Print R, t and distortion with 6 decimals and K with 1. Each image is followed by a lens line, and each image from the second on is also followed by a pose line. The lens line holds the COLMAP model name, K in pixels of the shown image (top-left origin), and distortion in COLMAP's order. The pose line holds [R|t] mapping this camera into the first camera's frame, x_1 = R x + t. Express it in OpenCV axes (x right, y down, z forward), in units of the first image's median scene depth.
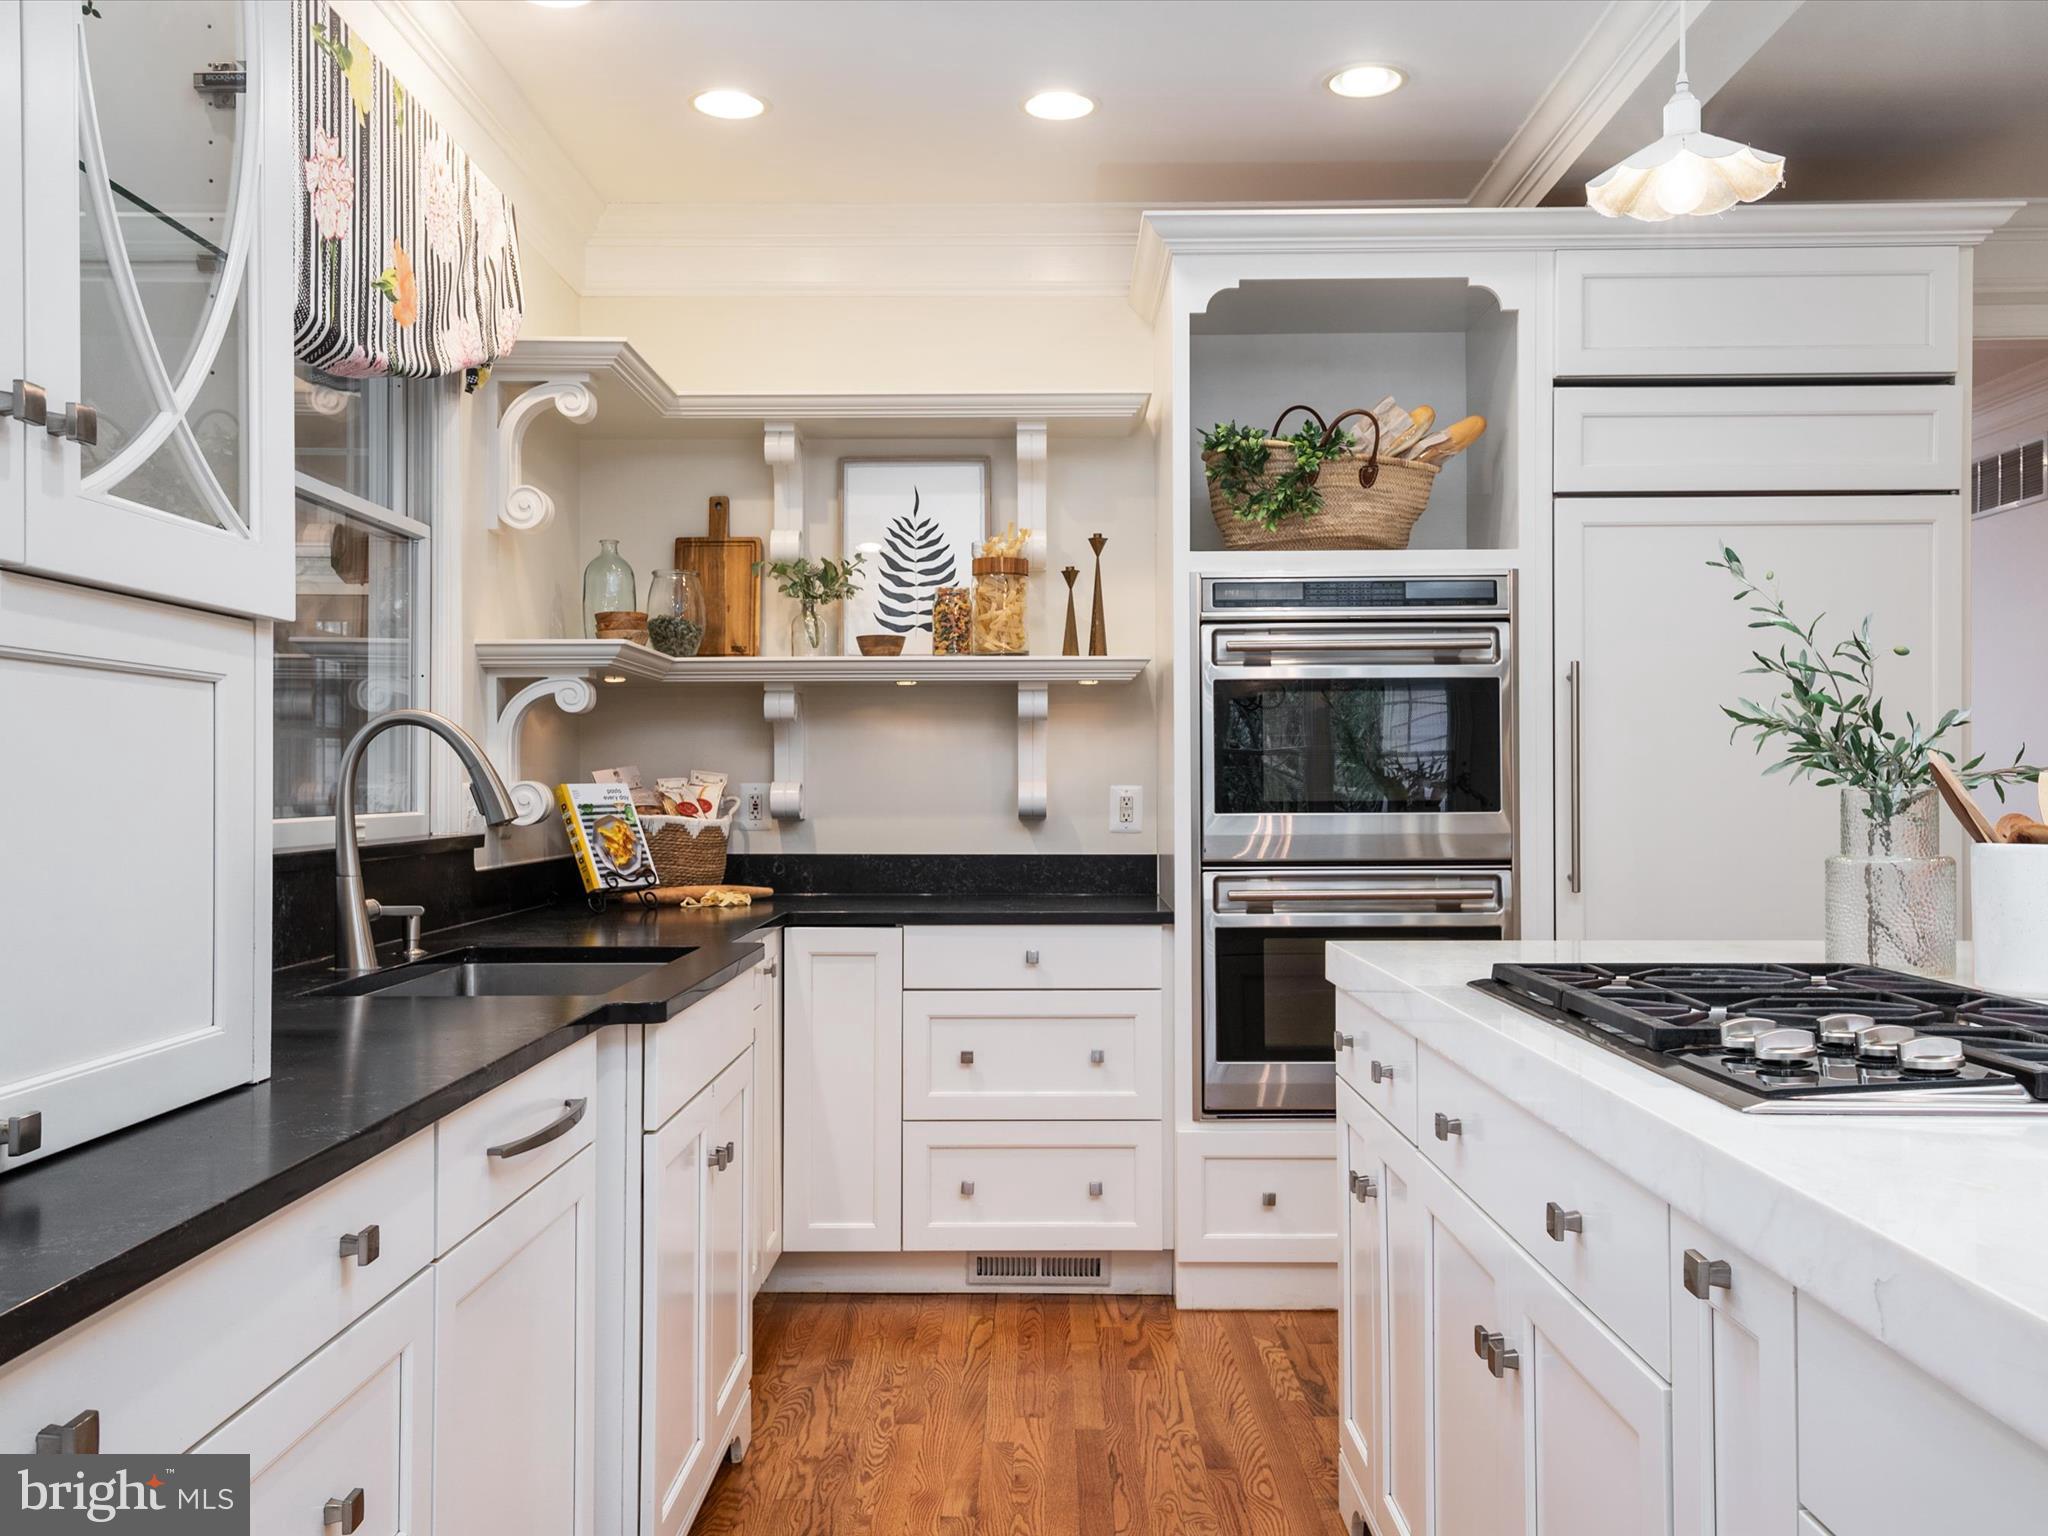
lens RADIAL K [[1799.2, 0, 1024.0], [0, 1799.2, 768.0], [0, 0, 1]] dist [0.040411, -0.005190]
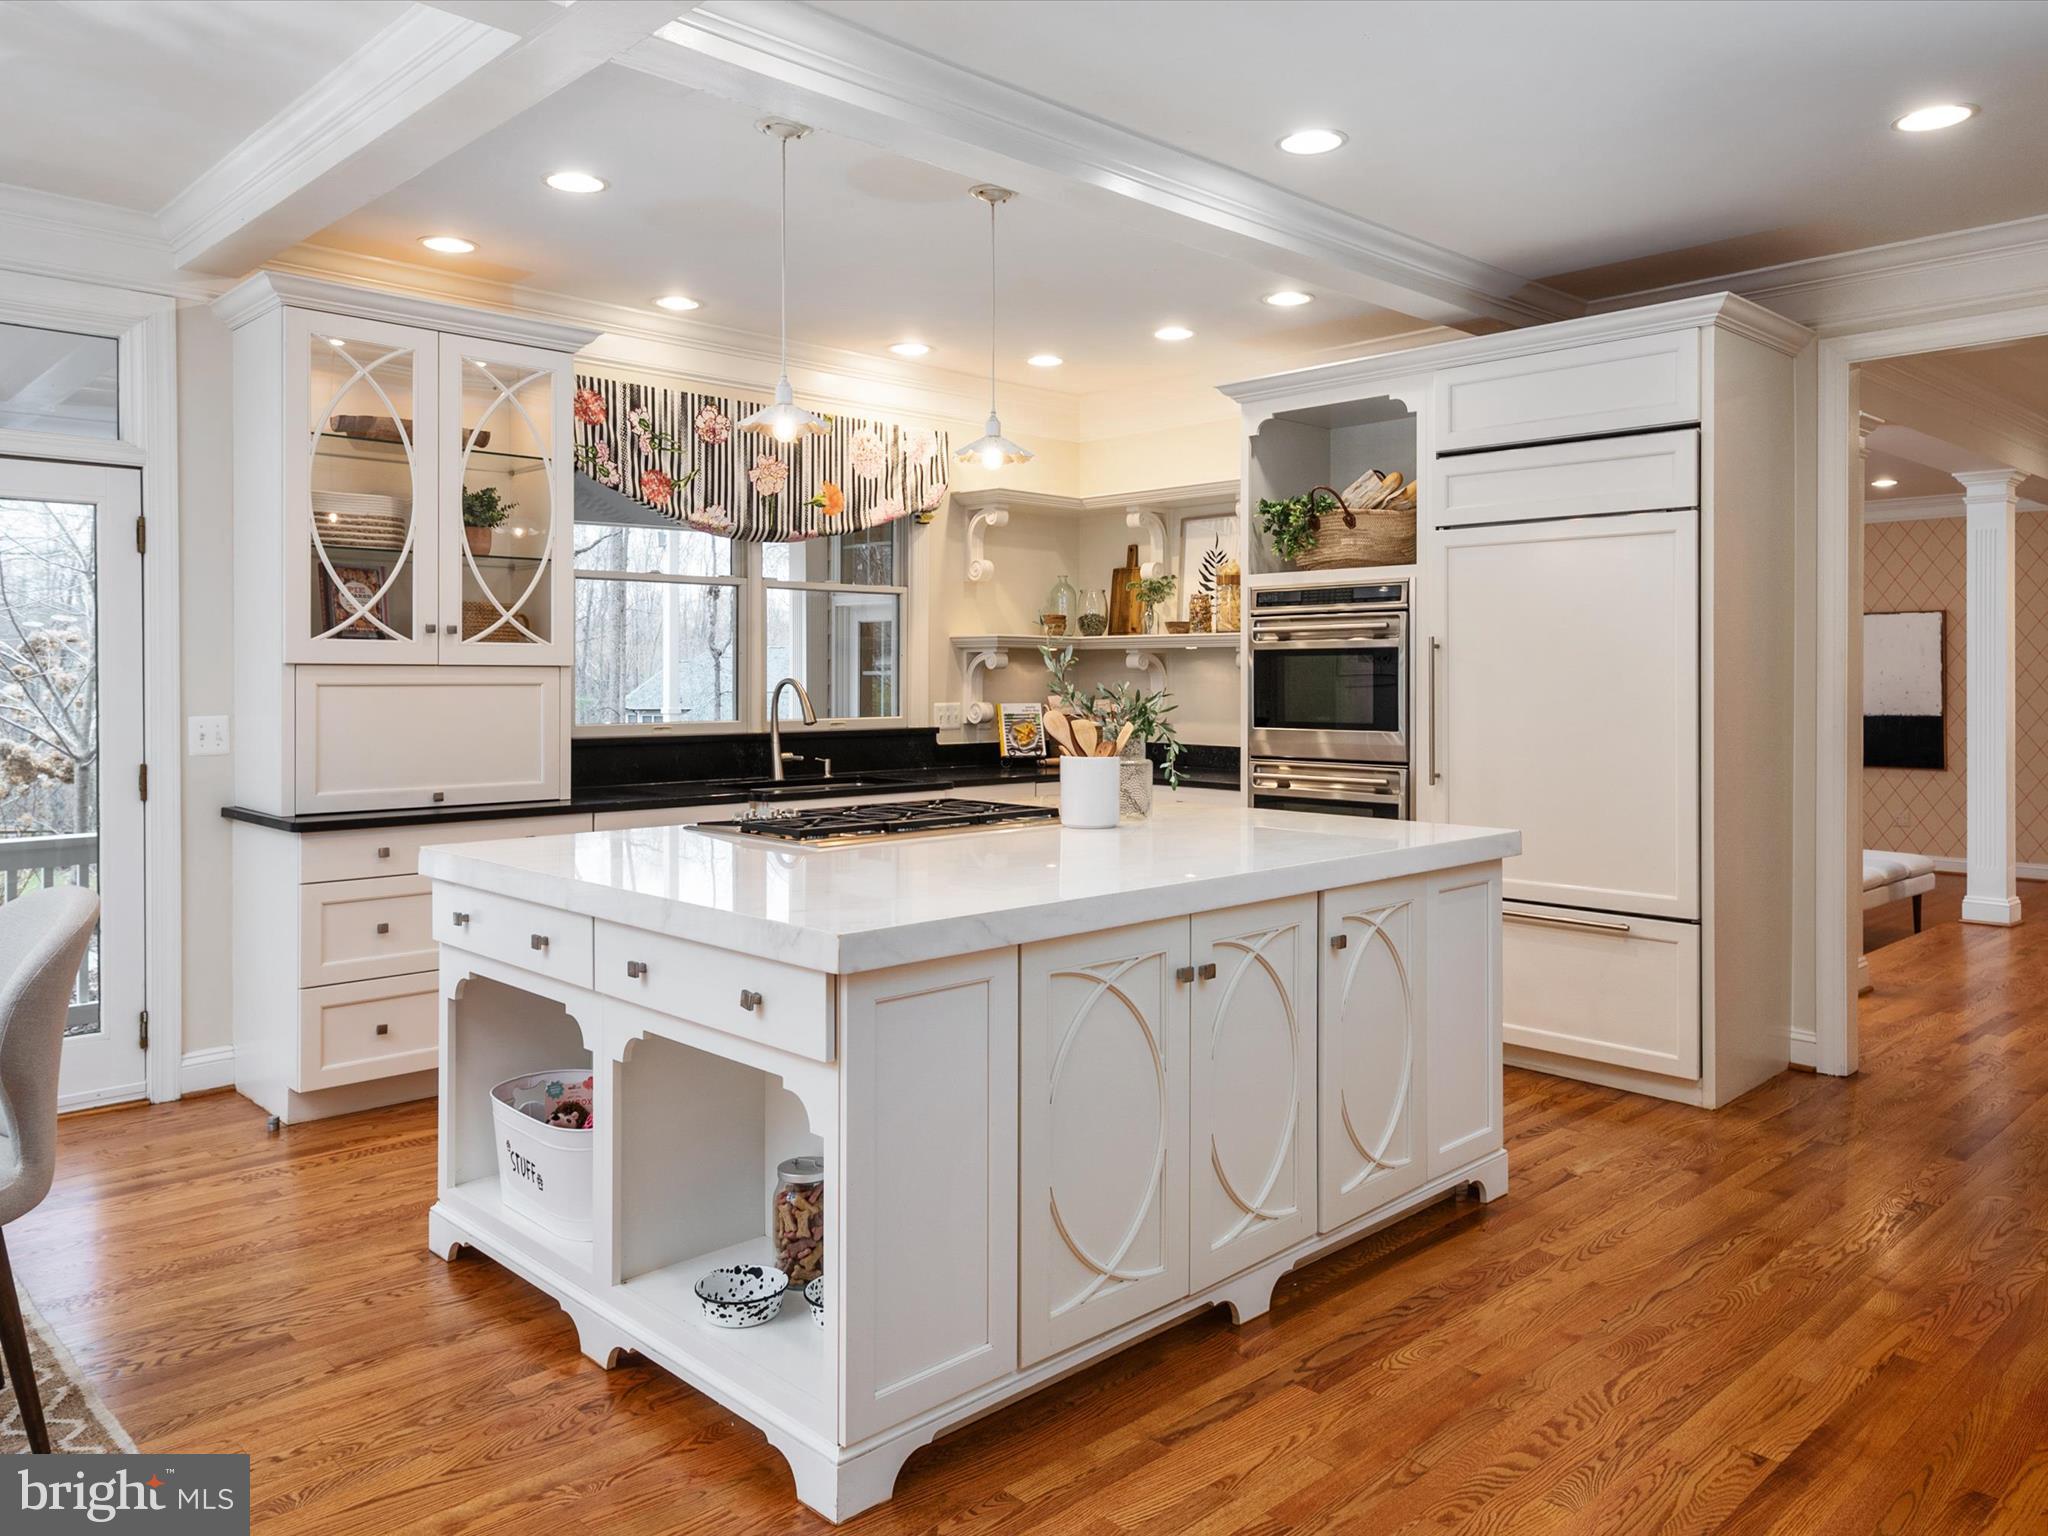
lens RADIAL K [[1458.2, 0, 1024.5], [0, 1458.2, 682.7], [0, 0, 1]] dist [0.003300, 0.001162]
pose [[0.694229, 0.007800, -0.719712, 0.945154], [0.004317, 0.999878, 0.015000, -0.039214], [0.719741, -0.013520, 0.694111, -0.120732]]
